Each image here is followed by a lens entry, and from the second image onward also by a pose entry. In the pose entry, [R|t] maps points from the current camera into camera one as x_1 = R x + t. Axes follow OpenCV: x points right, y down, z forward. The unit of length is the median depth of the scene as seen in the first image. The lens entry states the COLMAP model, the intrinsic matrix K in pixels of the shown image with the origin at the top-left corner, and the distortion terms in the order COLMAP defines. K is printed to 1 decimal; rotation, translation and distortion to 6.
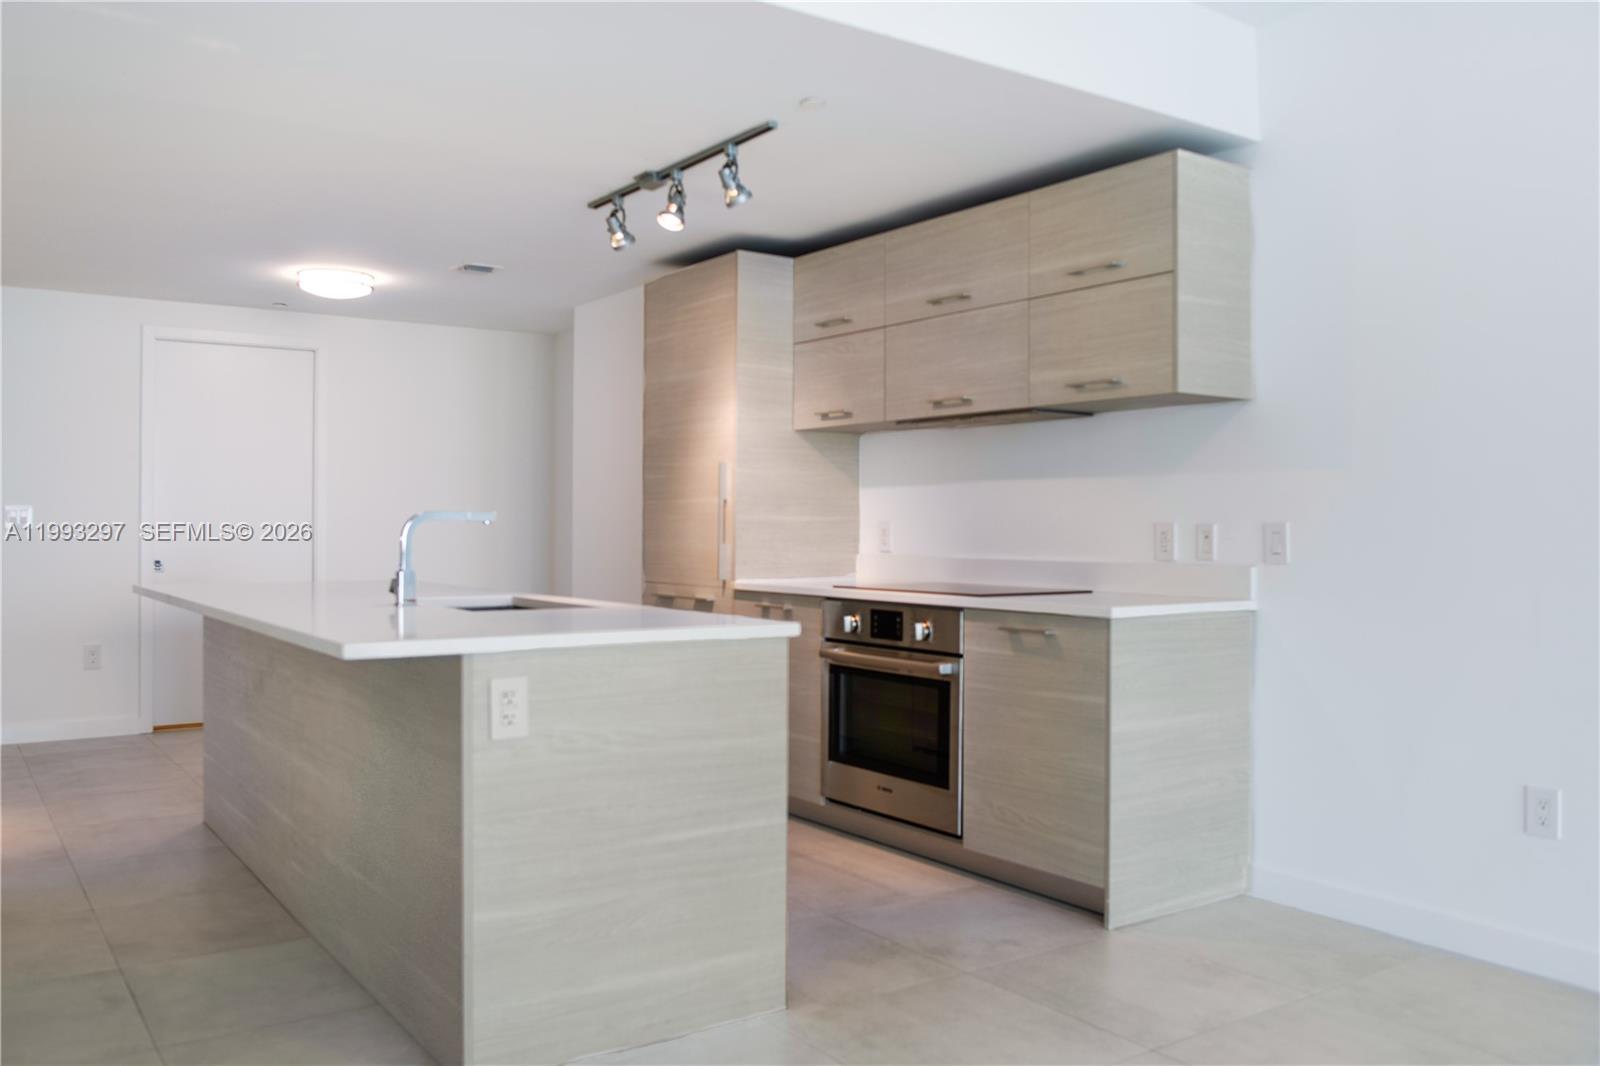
lens RADIAL K [[1296.2, 0, 800.0], [0, 1296.2, 533.0], [0, 0, 1]] dist [-0.063096, 0.017108]
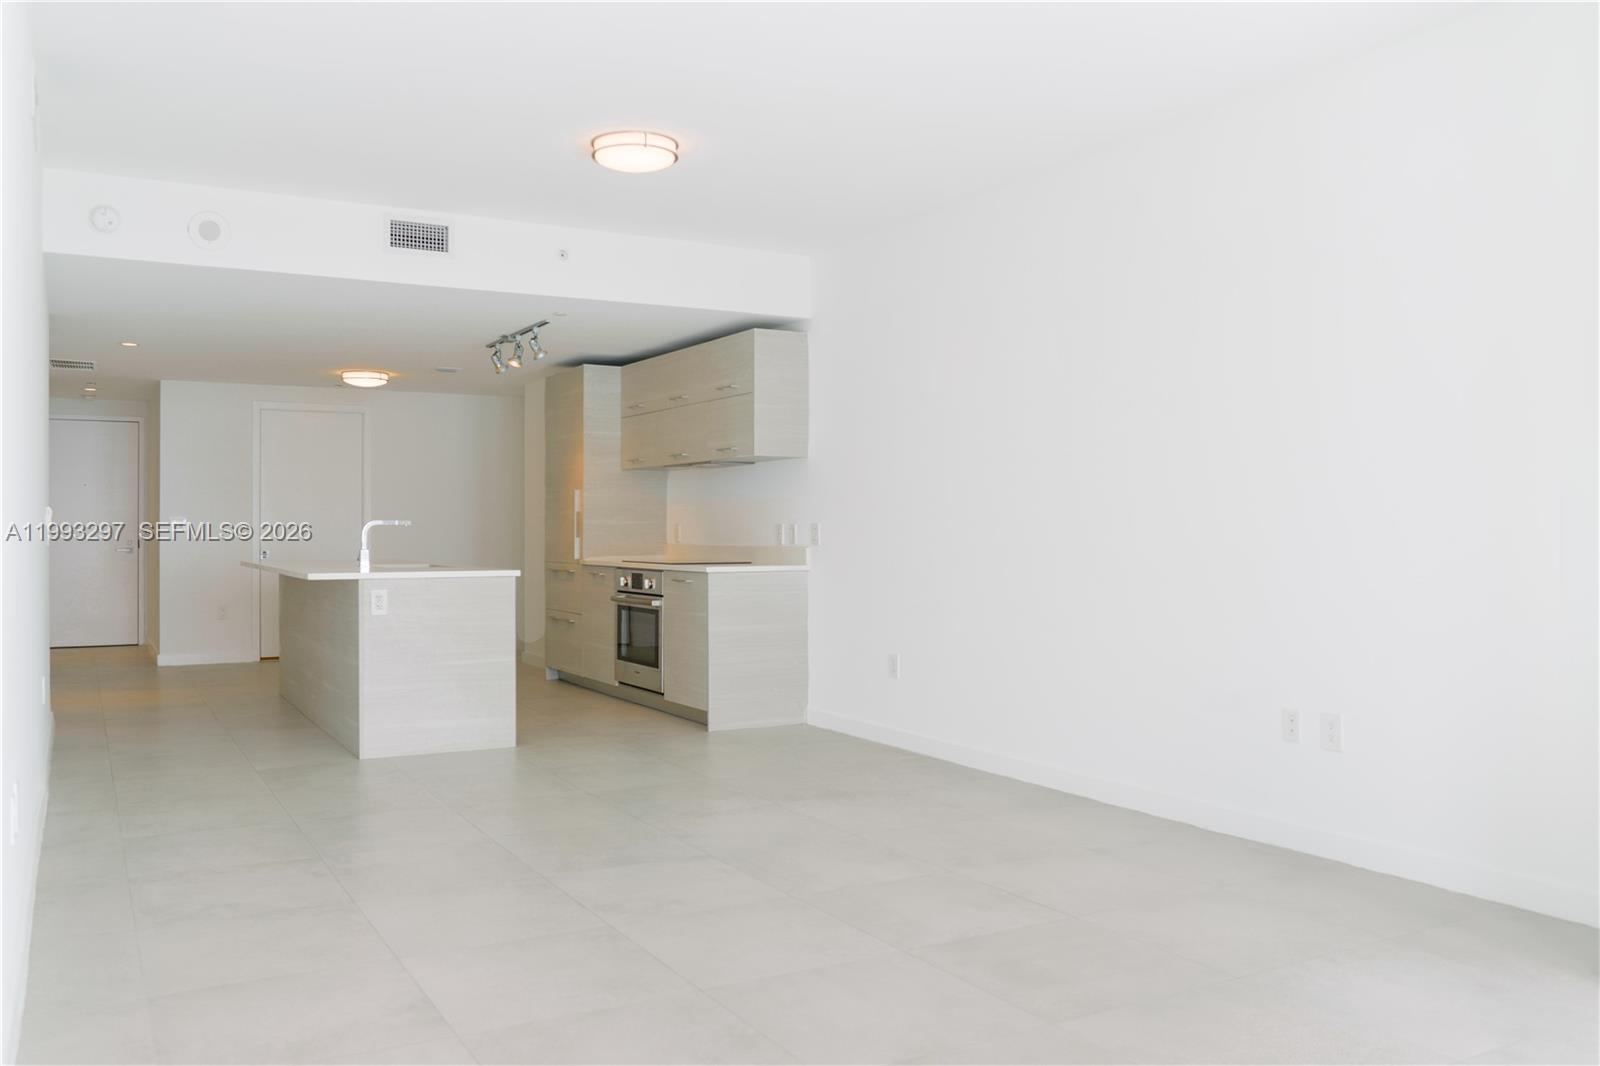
lens RADIAL K [[1296.2, 0, 800.0], [0, 1296.2, 533.0], [0, 0, 1]] dist [-0.063096, 0.017108]
pose [[0.995654, -0.003517, -0.093065, 0.501992], [0.003355, 0.999993, -0.001905, 0.008779], [0.093071, 0.001584, 0.995658, -0.847828]]
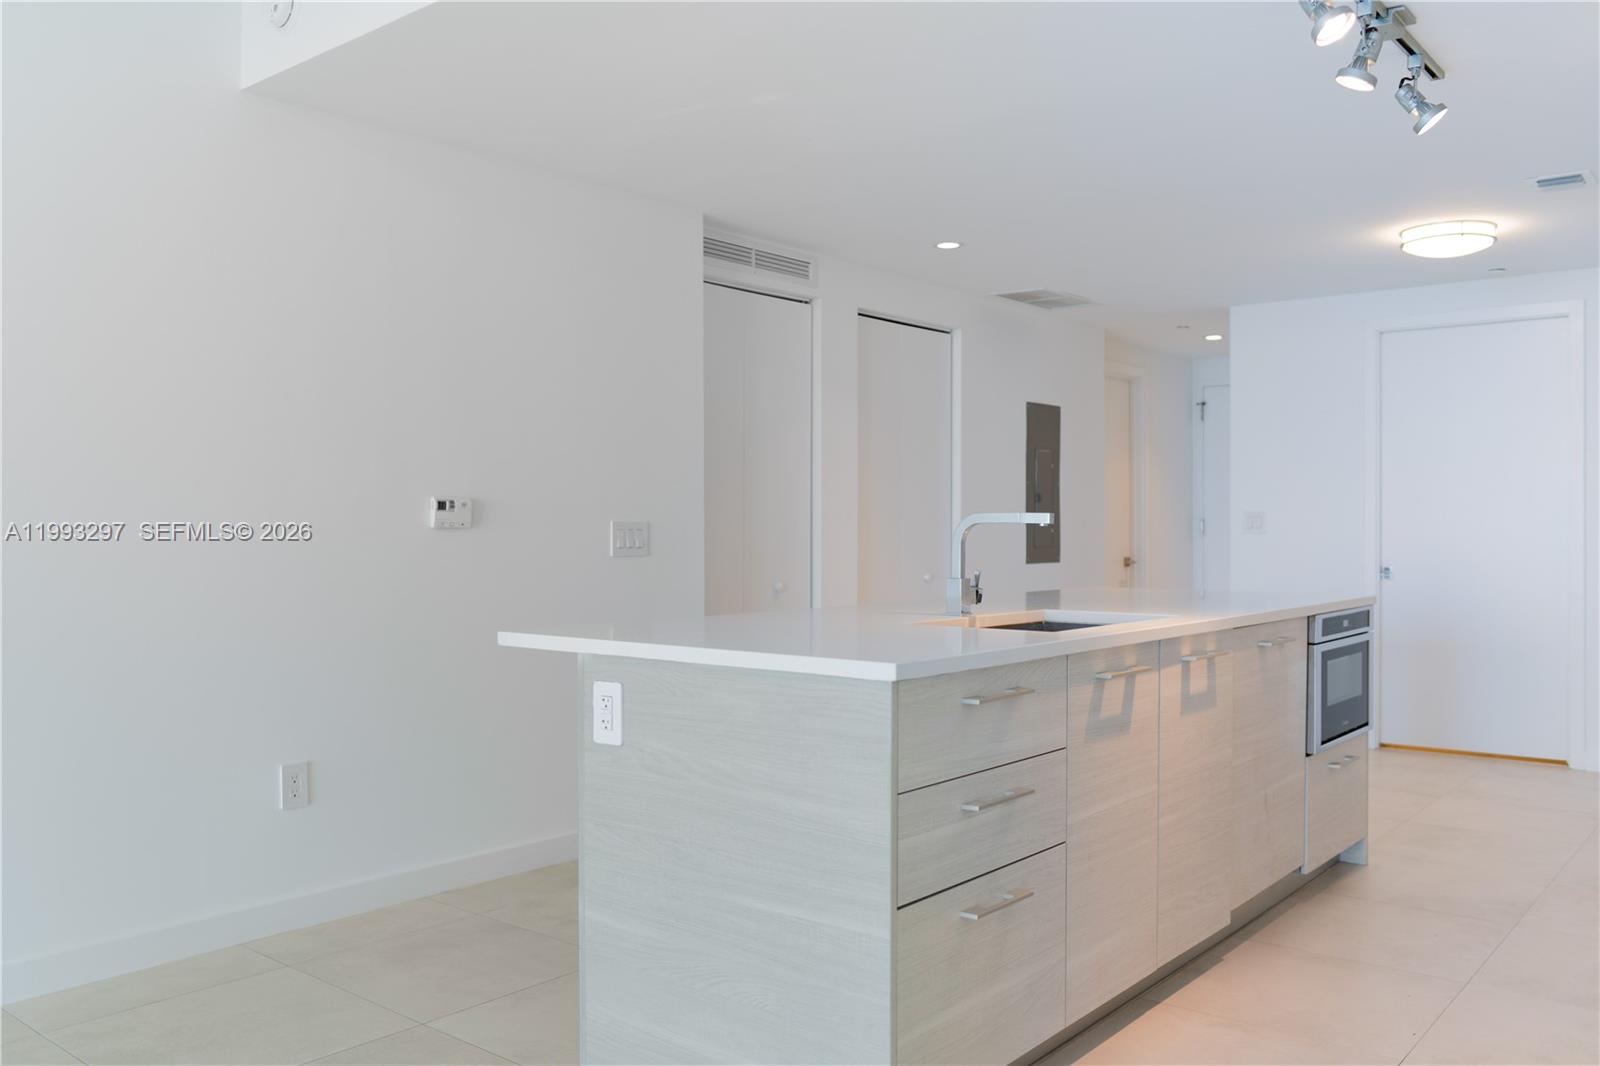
lens RADIAL K [[1296.2, 0, 800.0], [0, 1296.2, 533.0], [0, 0, 1]] dist [-0.063096, 0.017108]
pose [[0.268496, -0.001375, -0.963280, 0.494313], [0.001801, 0.999998, -0.000925, -0.000667], [0.963279, -0.001487, 0.268498, 0.565797]]
